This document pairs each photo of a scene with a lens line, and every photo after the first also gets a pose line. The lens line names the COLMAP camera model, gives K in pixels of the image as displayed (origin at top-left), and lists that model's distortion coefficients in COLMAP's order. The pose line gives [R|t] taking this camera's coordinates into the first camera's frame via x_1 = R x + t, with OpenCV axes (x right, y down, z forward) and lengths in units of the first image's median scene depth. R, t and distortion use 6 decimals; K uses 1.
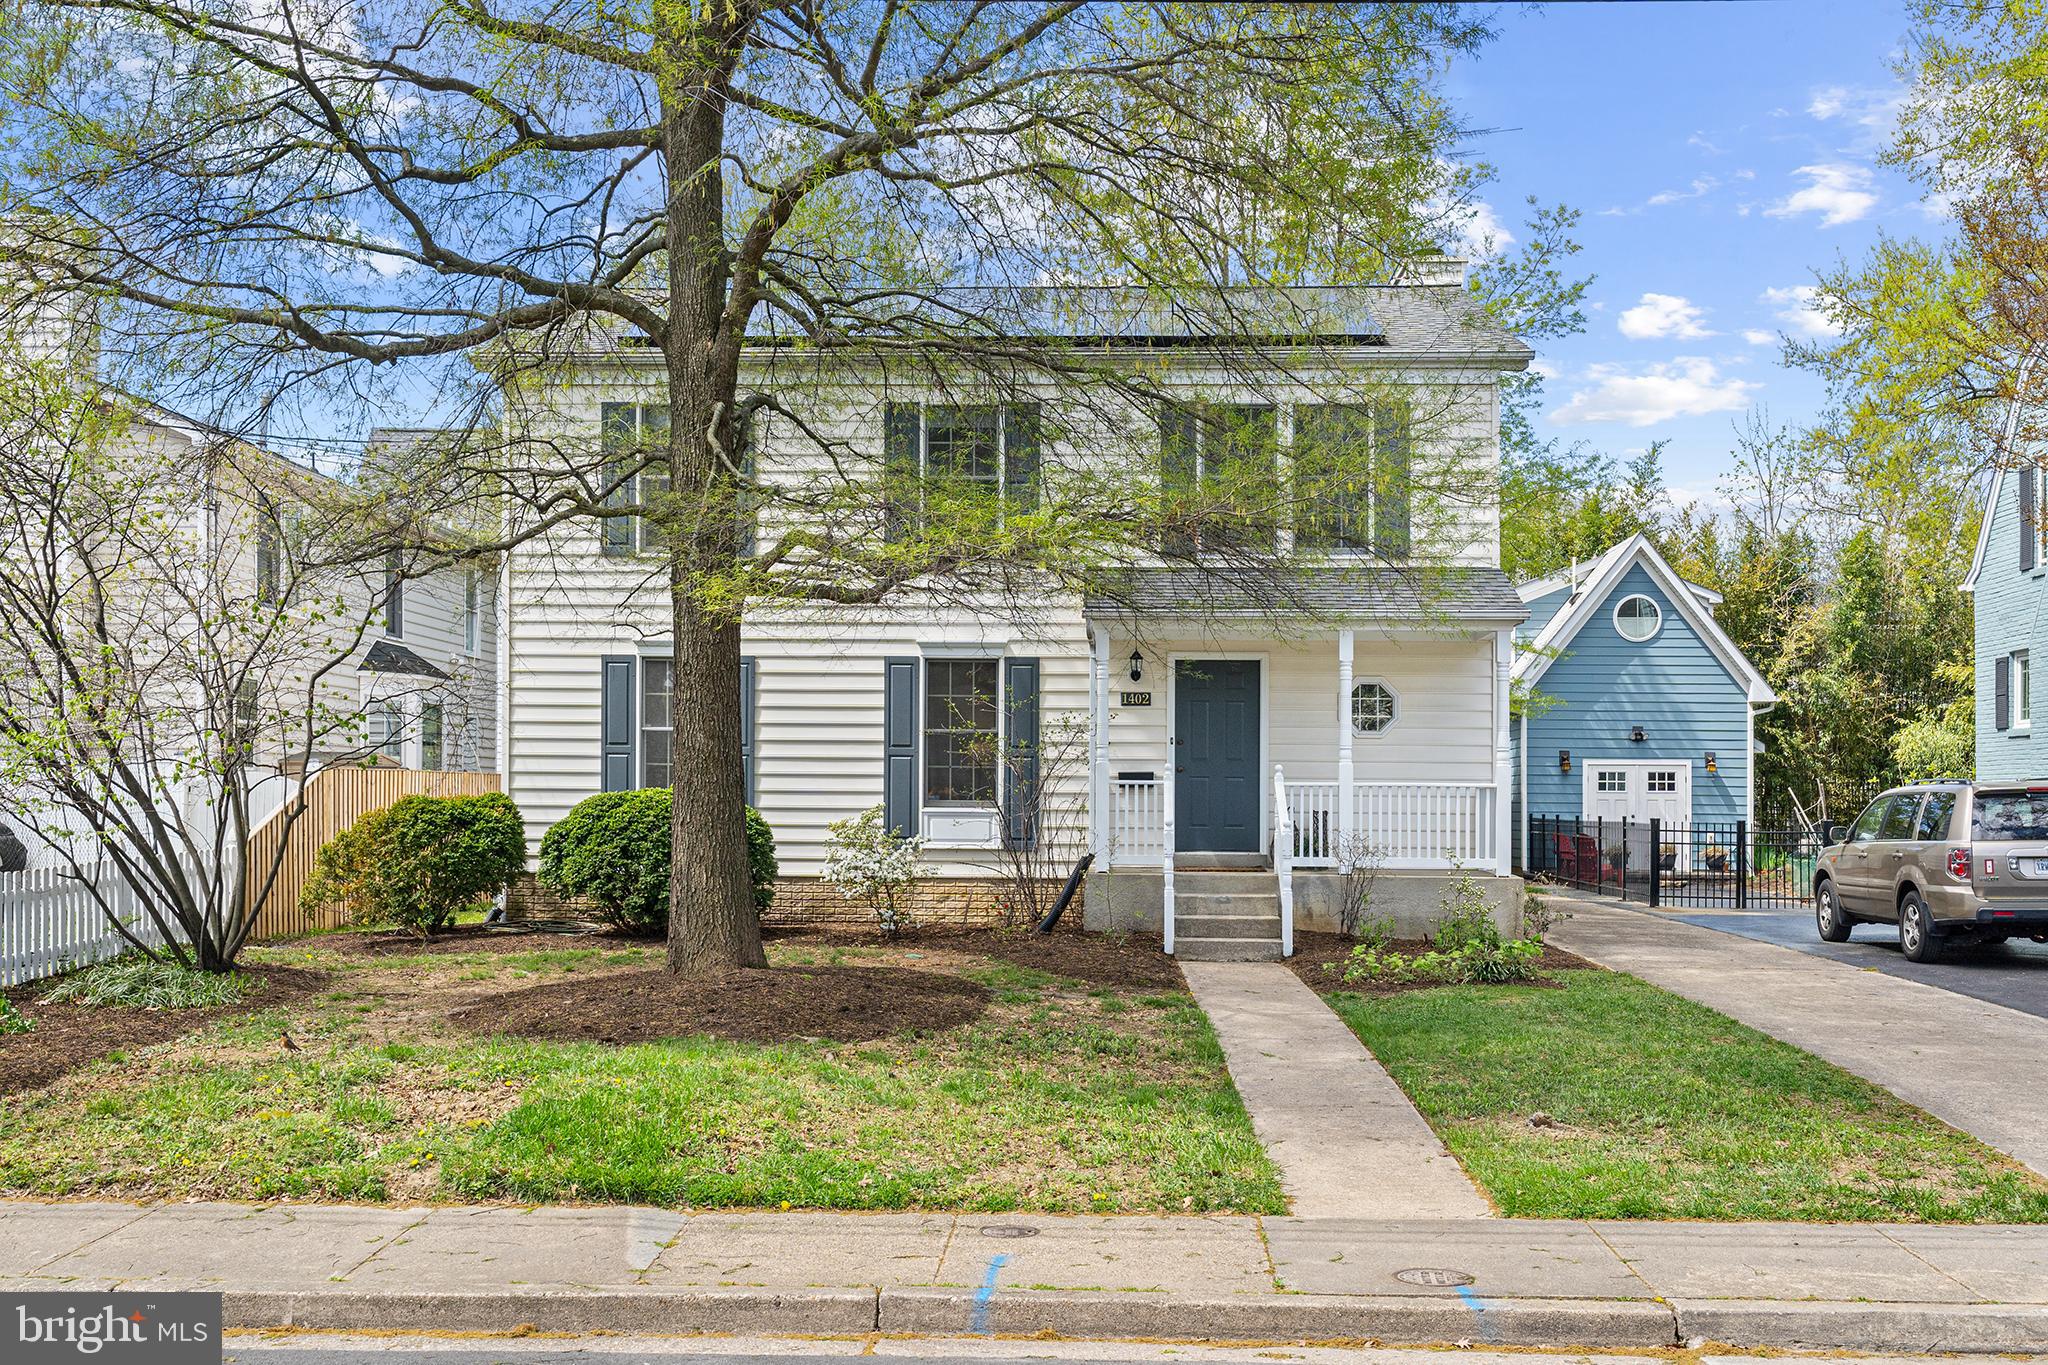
lens RADIAL K [[2028.3, 0, 1028.2], [0, 2028.3, 671.8], [0, 0, 1]] dist [-0.007303, 0.000000]
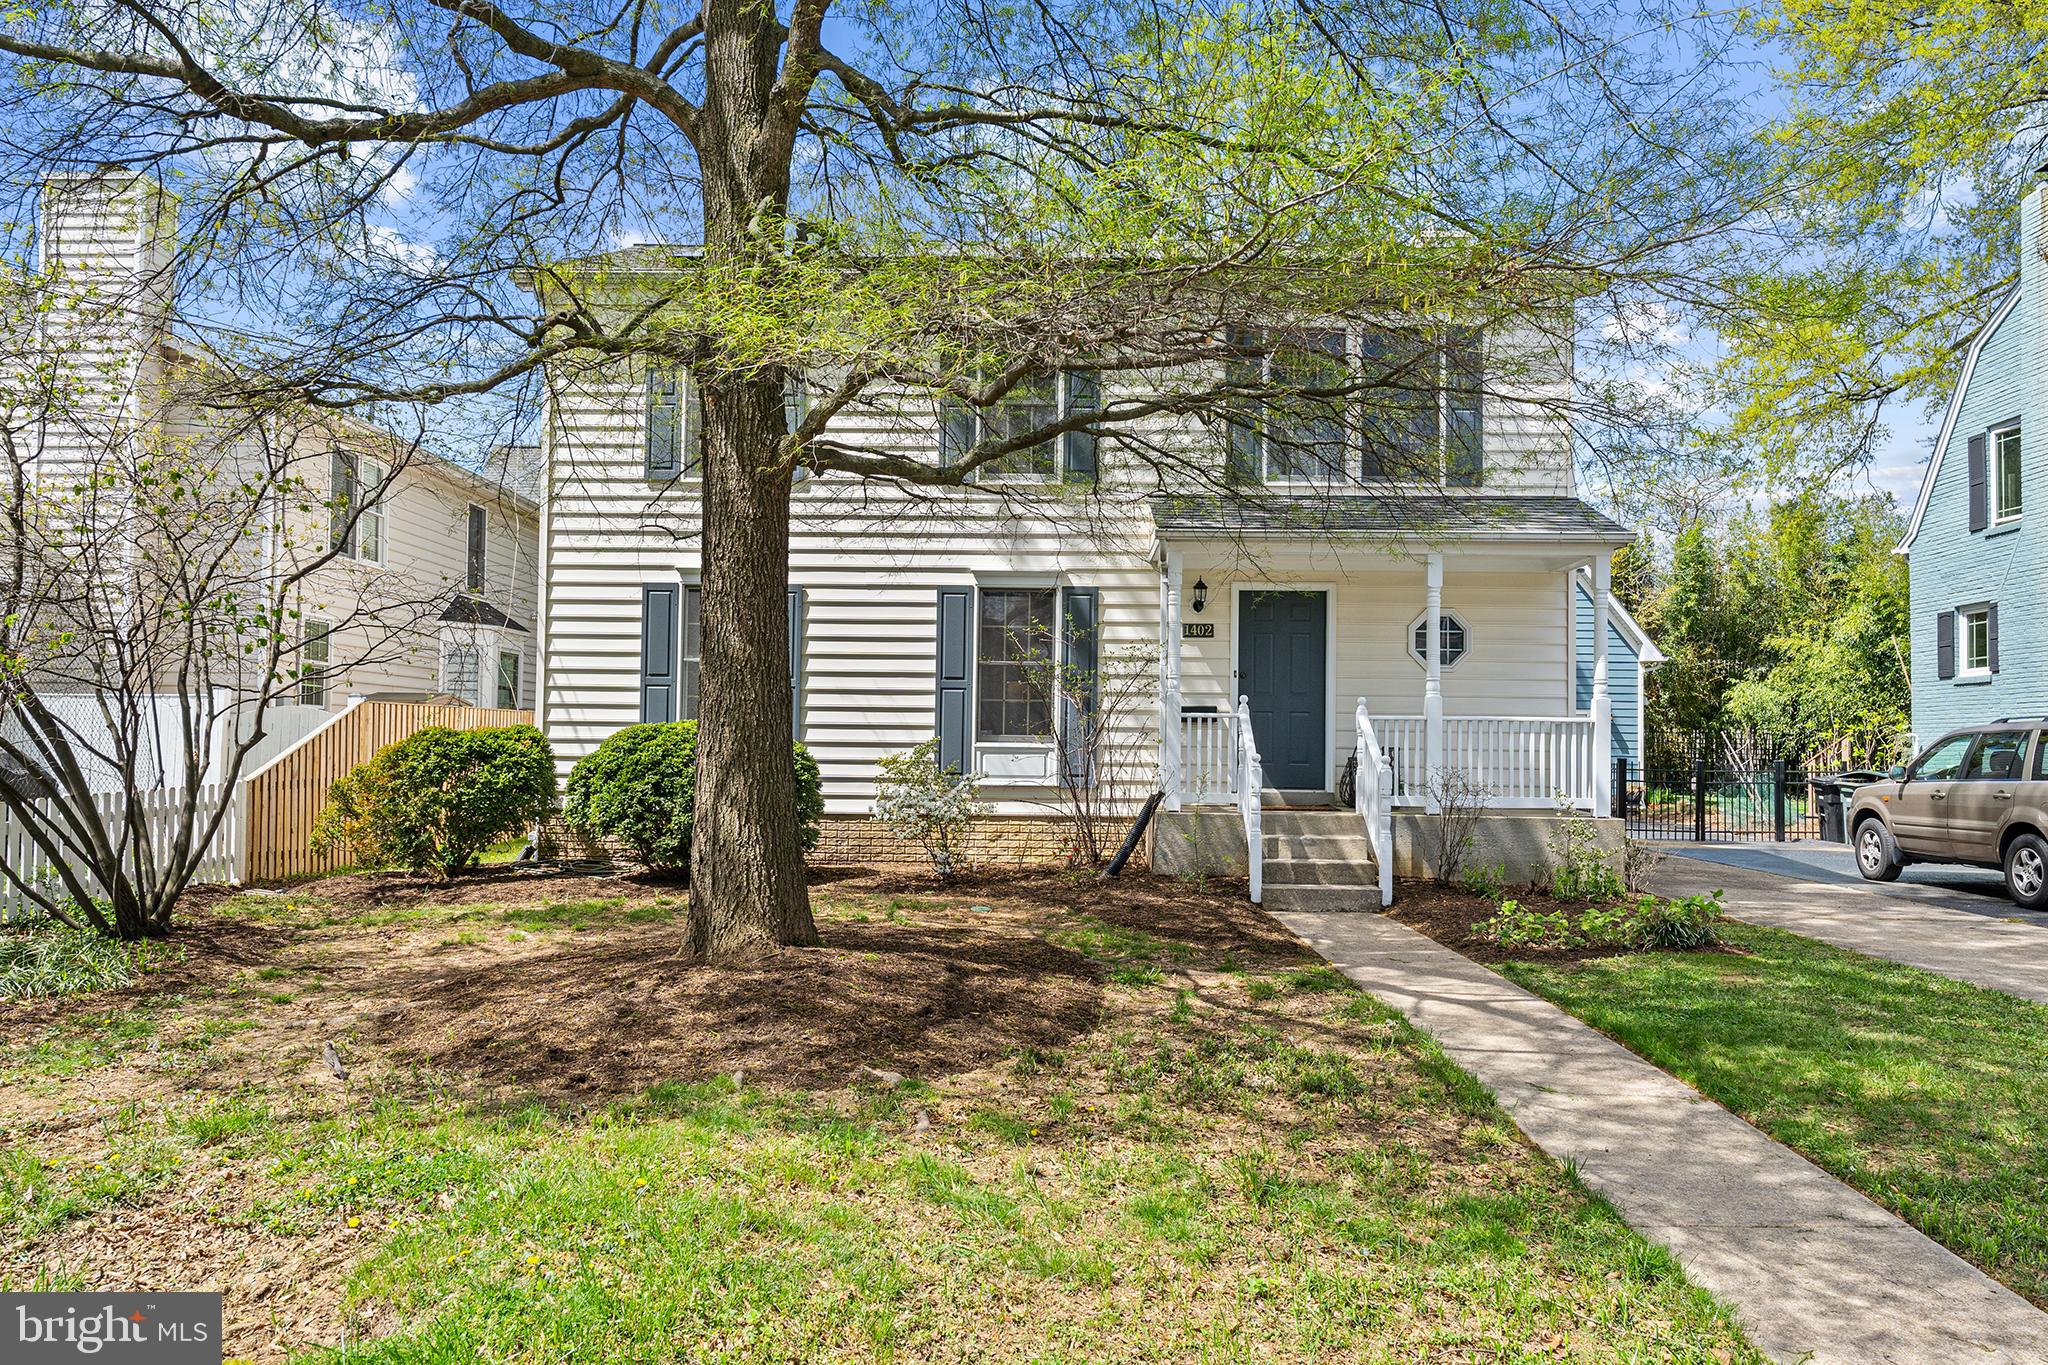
lens RADIAL K [[1455.0, 0, 1059.7], [0, 1455.0, 585.3], [0, 0, 1]] dist [0.004105, 0.001113]
pose [[0.998969, 0.008660, 0.044558, -0.044395], [-0.006522, 0.998830, -0.047911, 0.025682], [-0.044921, 0.047571, 0.997857, 0.309678]]
